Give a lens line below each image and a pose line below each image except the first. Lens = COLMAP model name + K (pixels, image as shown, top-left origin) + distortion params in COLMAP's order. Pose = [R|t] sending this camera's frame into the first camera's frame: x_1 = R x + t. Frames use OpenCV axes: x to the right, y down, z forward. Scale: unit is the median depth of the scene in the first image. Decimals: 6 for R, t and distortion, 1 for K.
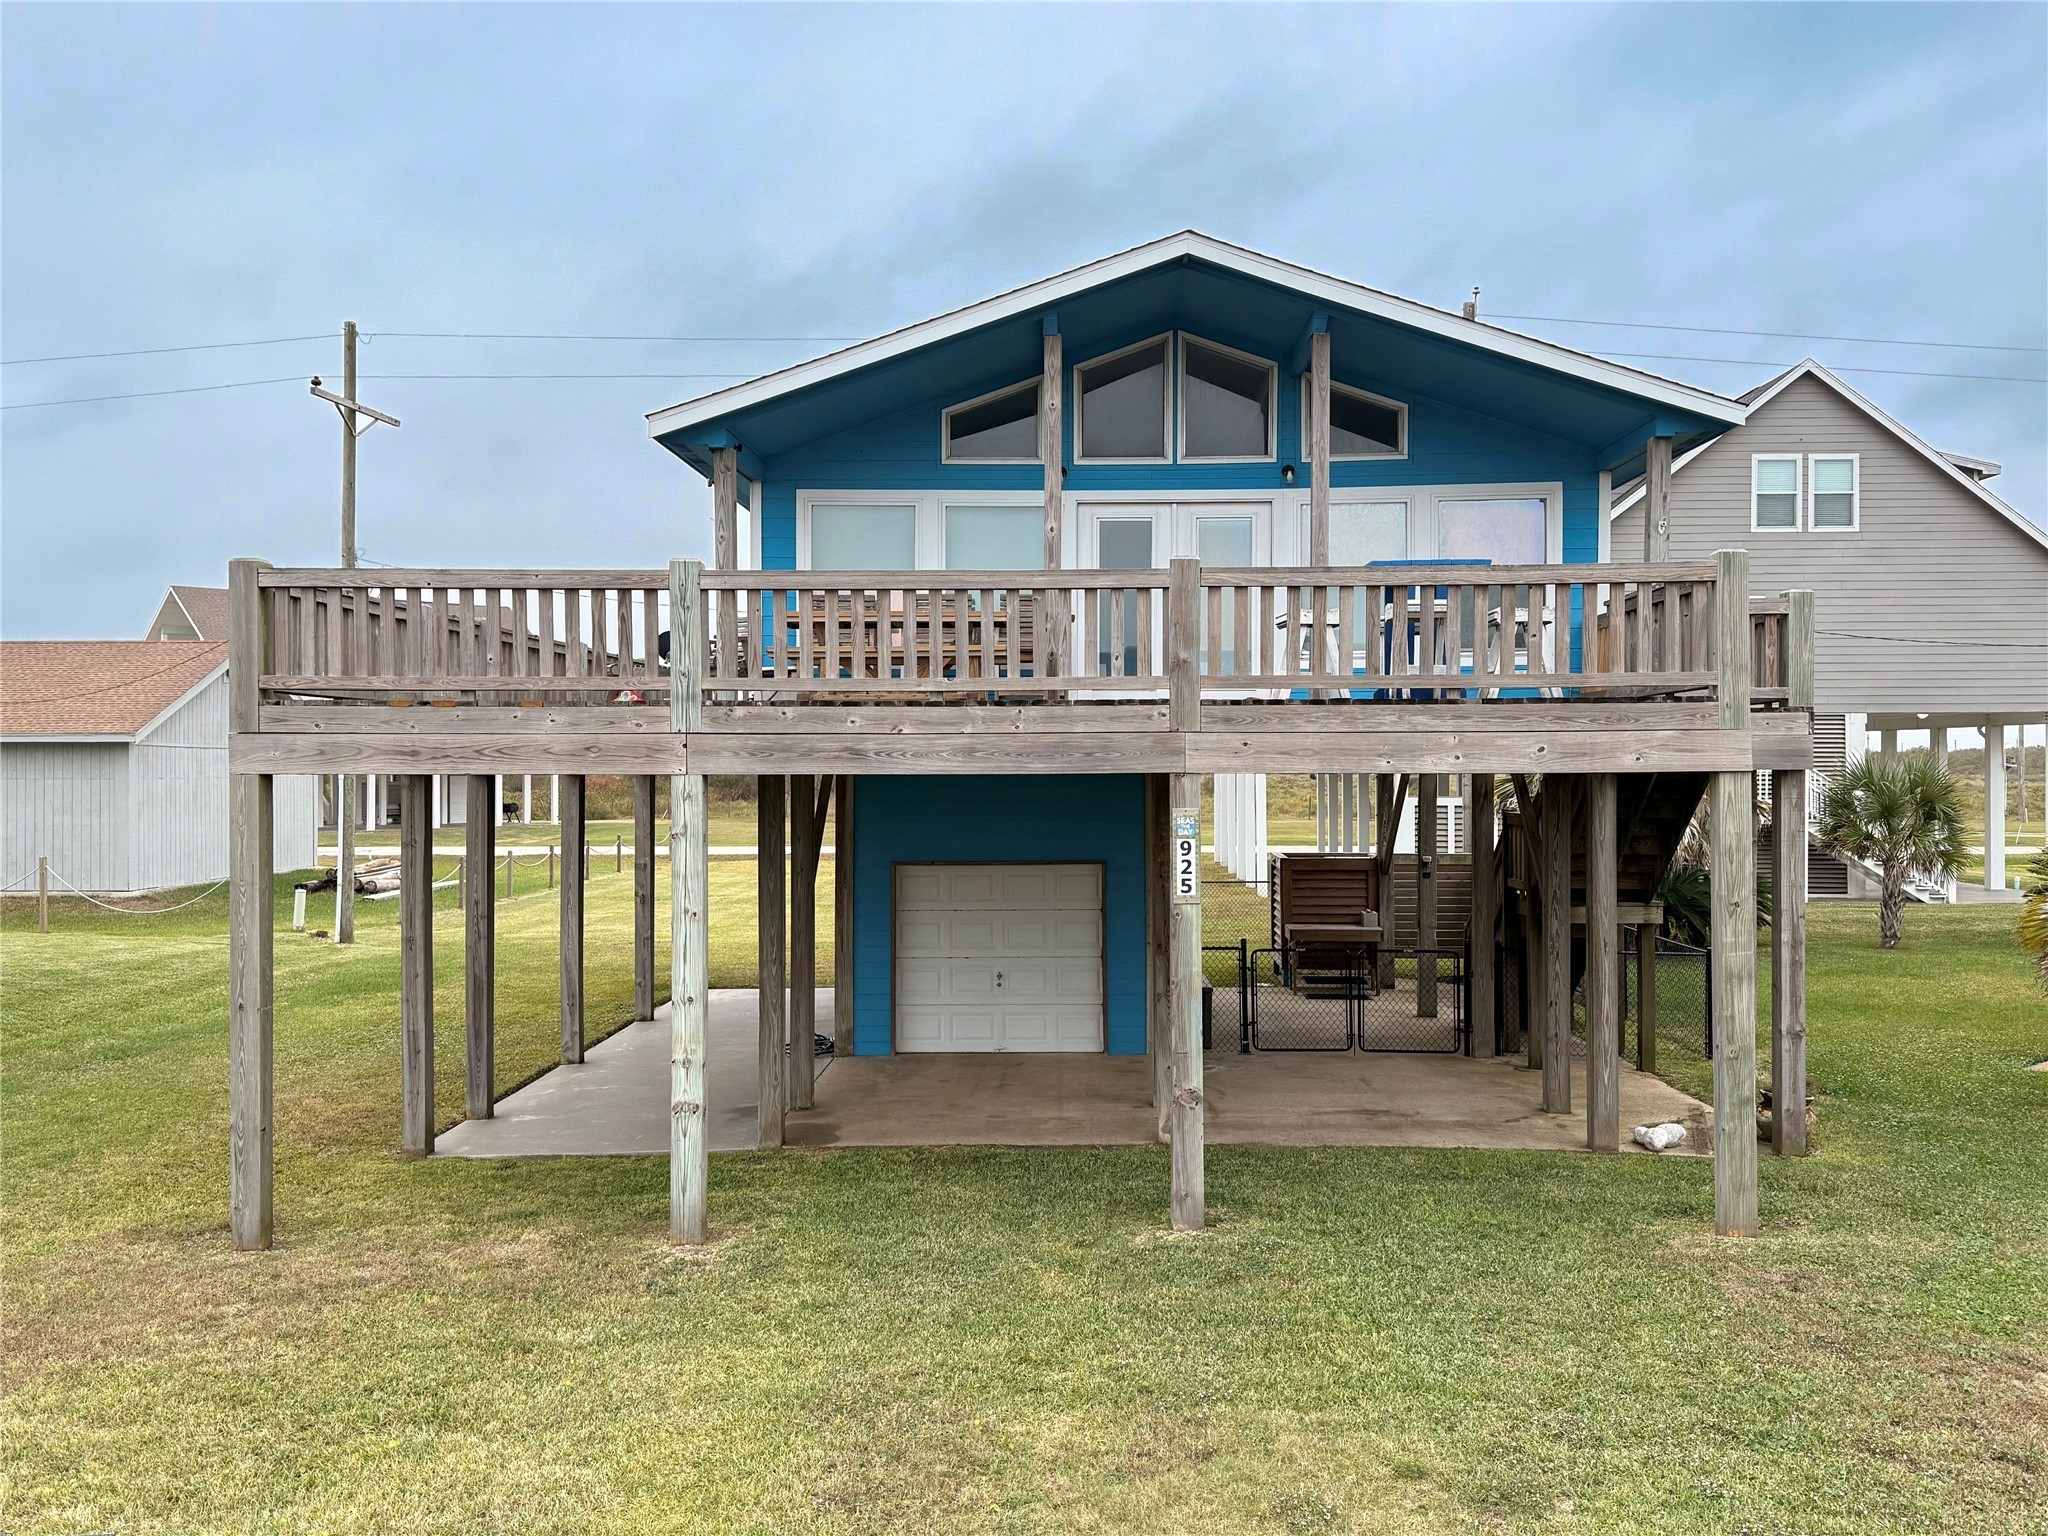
lens RADIAL K [[1833.4, 0, 1026.2], [0, 1833.4, 759.0], [0, 0, 1]] dist [0.030977, -0.003879]
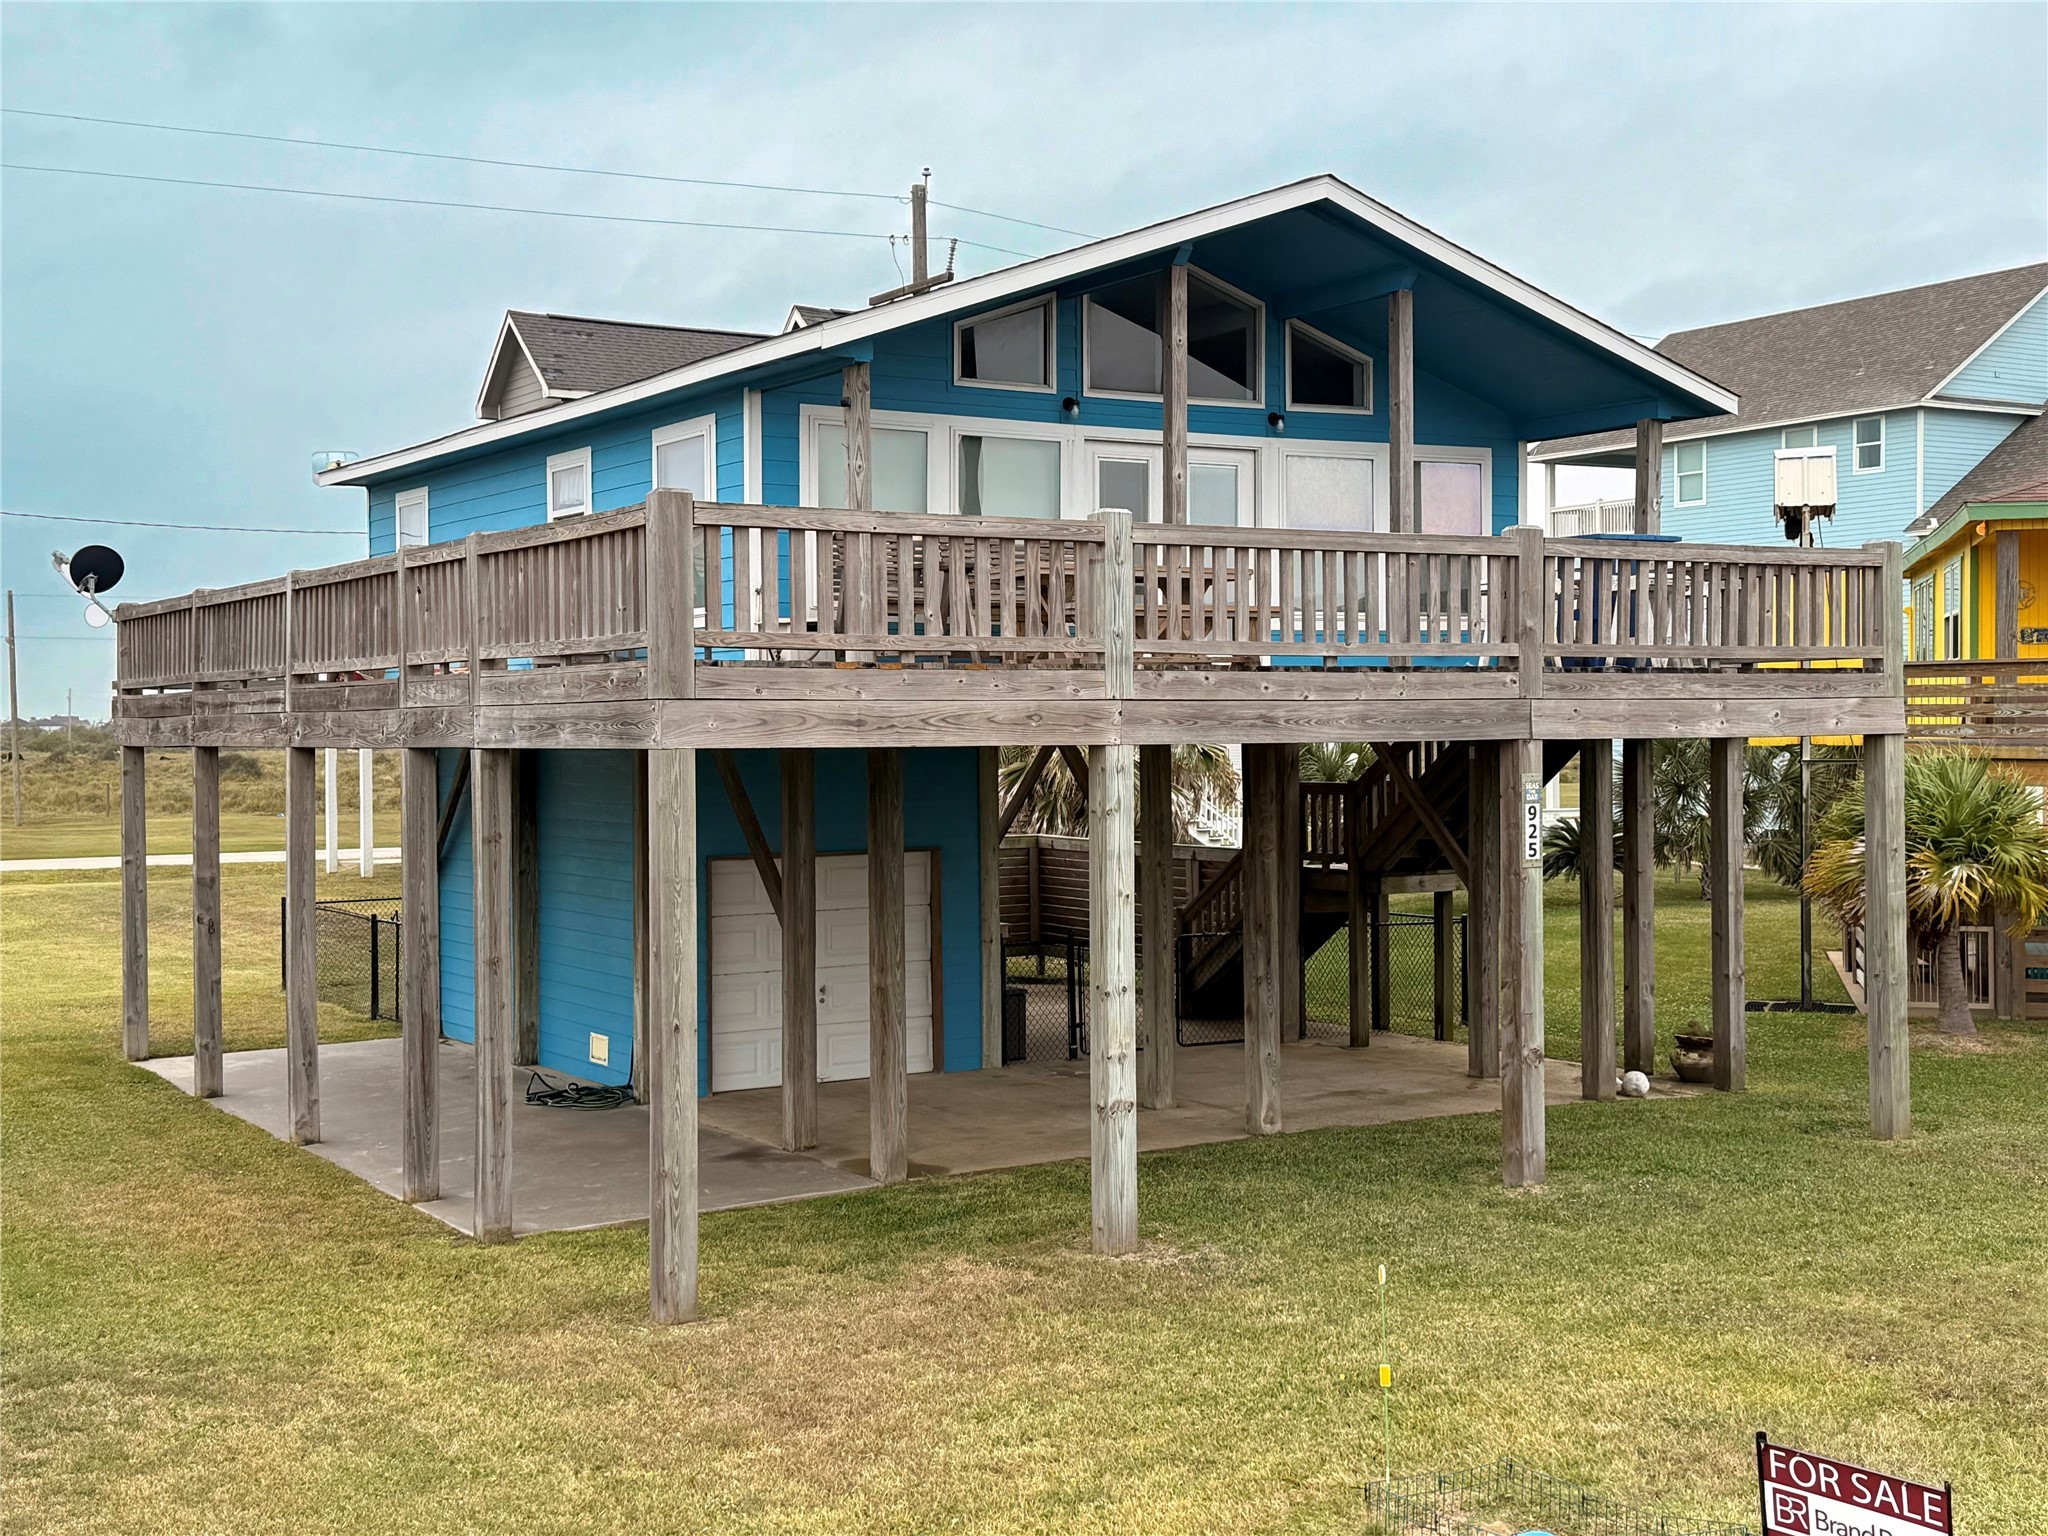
lens RADIAL K [[2513.3, 0, 1020.5], [0, 2513.3, 775.4], [0, 0, 1]] dist [0.038623, 0.000000]
pose [[0.852106, -0.015034, 0.523154, -0.790597], [0.007244, 0.999830, 0.016934, 0.001871], [-0.523320, -0.010640, 0.852070, -0.040390]]
